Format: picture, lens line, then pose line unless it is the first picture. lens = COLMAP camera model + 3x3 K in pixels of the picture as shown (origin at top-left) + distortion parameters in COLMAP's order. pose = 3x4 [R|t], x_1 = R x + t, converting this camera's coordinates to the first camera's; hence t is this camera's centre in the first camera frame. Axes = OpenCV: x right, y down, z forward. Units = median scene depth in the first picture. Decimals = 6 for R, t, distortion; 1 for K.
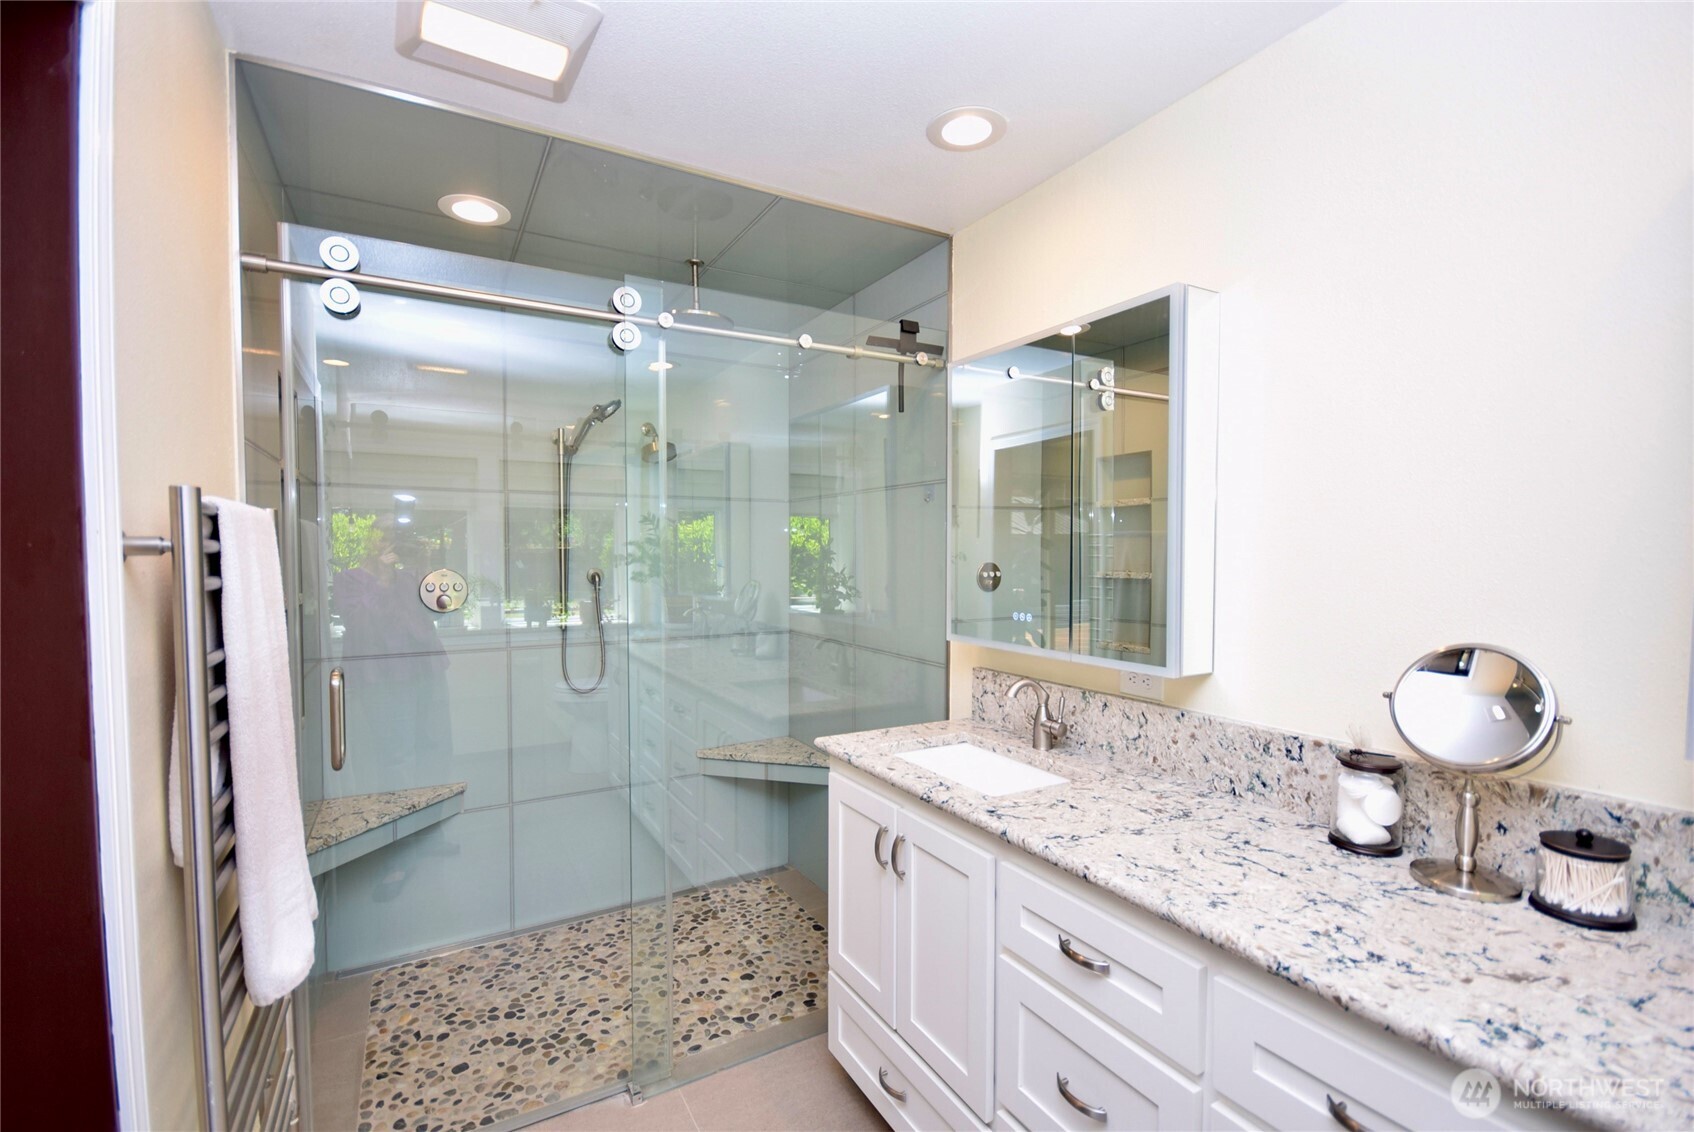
lens RADIAL K [[749.8, 0, 847.9], [0, 749.8, 571.7], [0, 0, 1]] dist [0.003657, -0.005239]
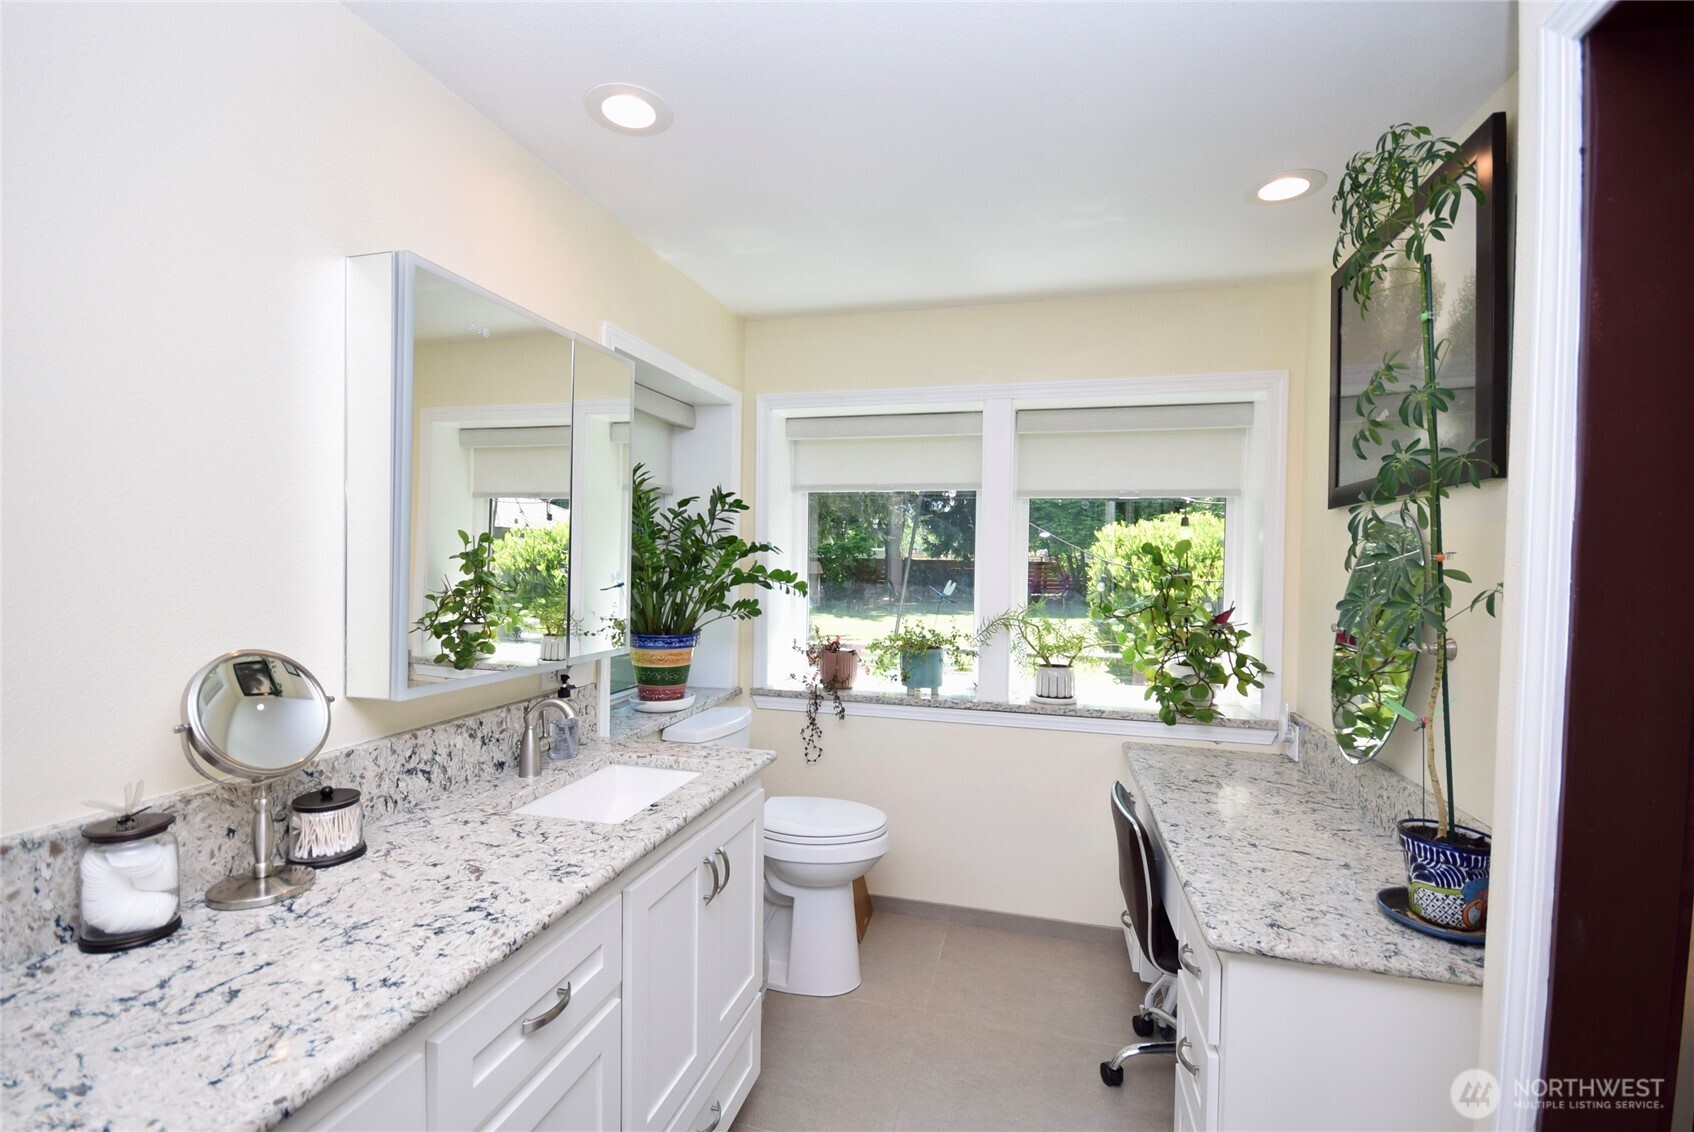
lens RADIAL K [[749.8, 0, 845.3], [0, 749.8, 567.0], [0, 0, 1]] dist [0.003657, -0.005239]
pose [[-0.714702, -0.014785, 0.699272, -0.481168], [0.004180, 0.999668, 0.025409, -0.040374], [-0.699416, 0.021082, -0.714404, 1.331984]]
